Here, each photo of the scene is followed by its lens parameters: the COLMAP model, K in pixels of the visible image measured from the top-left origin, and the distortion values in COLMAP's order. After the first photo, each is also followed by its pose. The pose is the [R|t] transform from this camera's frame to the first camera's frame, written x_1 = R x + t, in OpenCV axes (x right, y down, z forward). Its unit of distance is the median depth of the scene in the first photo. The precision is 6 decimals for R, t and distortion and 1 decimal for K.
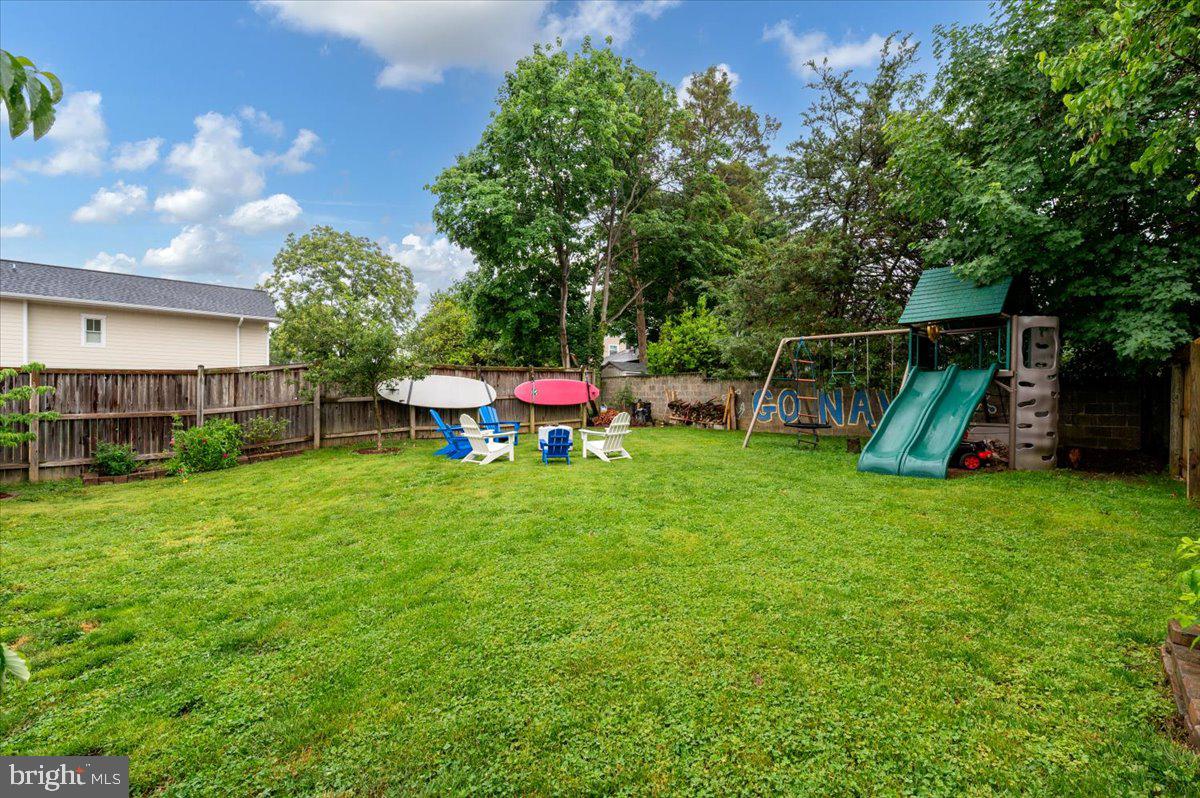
lens RADIAL K [[567.0, 0, 598.6], [0, 567.0, 399.6], [0, 0, 1]] dist [0.002916, 0.000171]
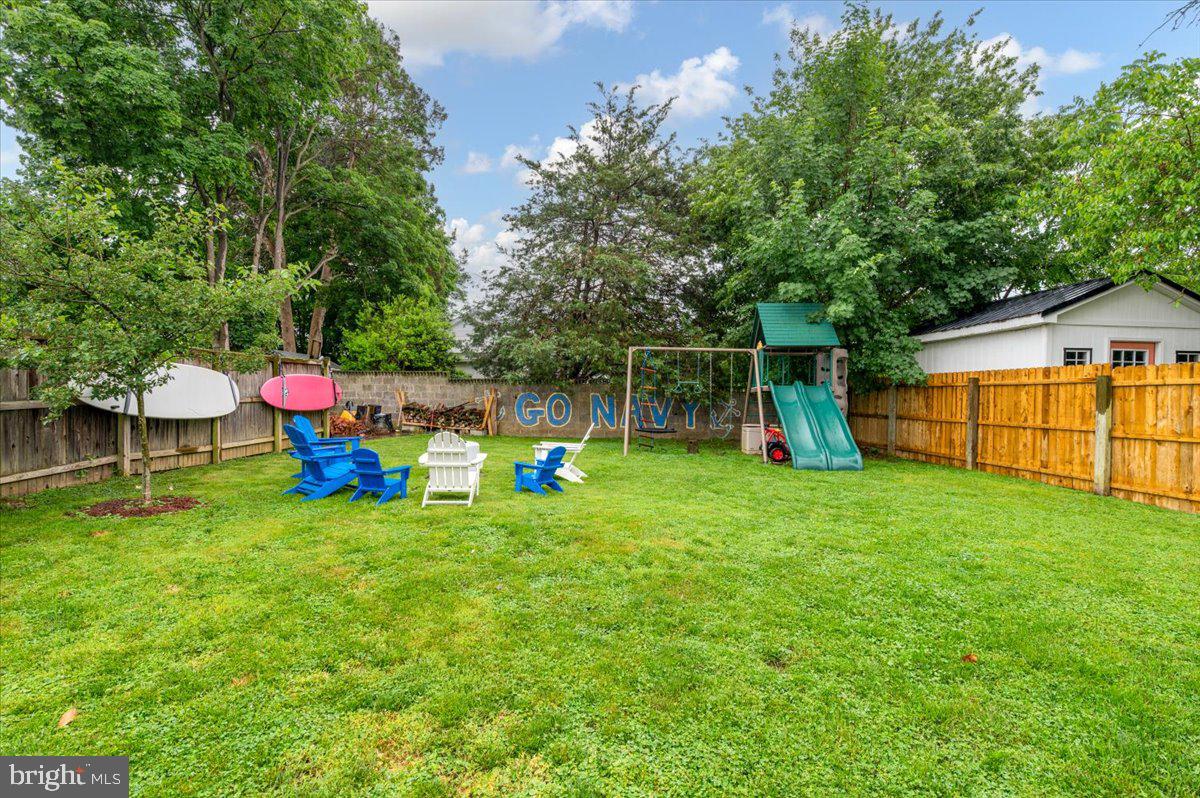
lens RADIAL K [[567.0, 0, 598.2], [0, 567.0, 400.8], [0, 0, 1]] dist [0.002916, 0.000171]
pose [[0.684418, 0.005391, 0.729070, -0.333200], [-0.009903, 0.999949, 0.001902, -0.007410], [-0.729022, -0.008522, 0.684437, 0.237514]]
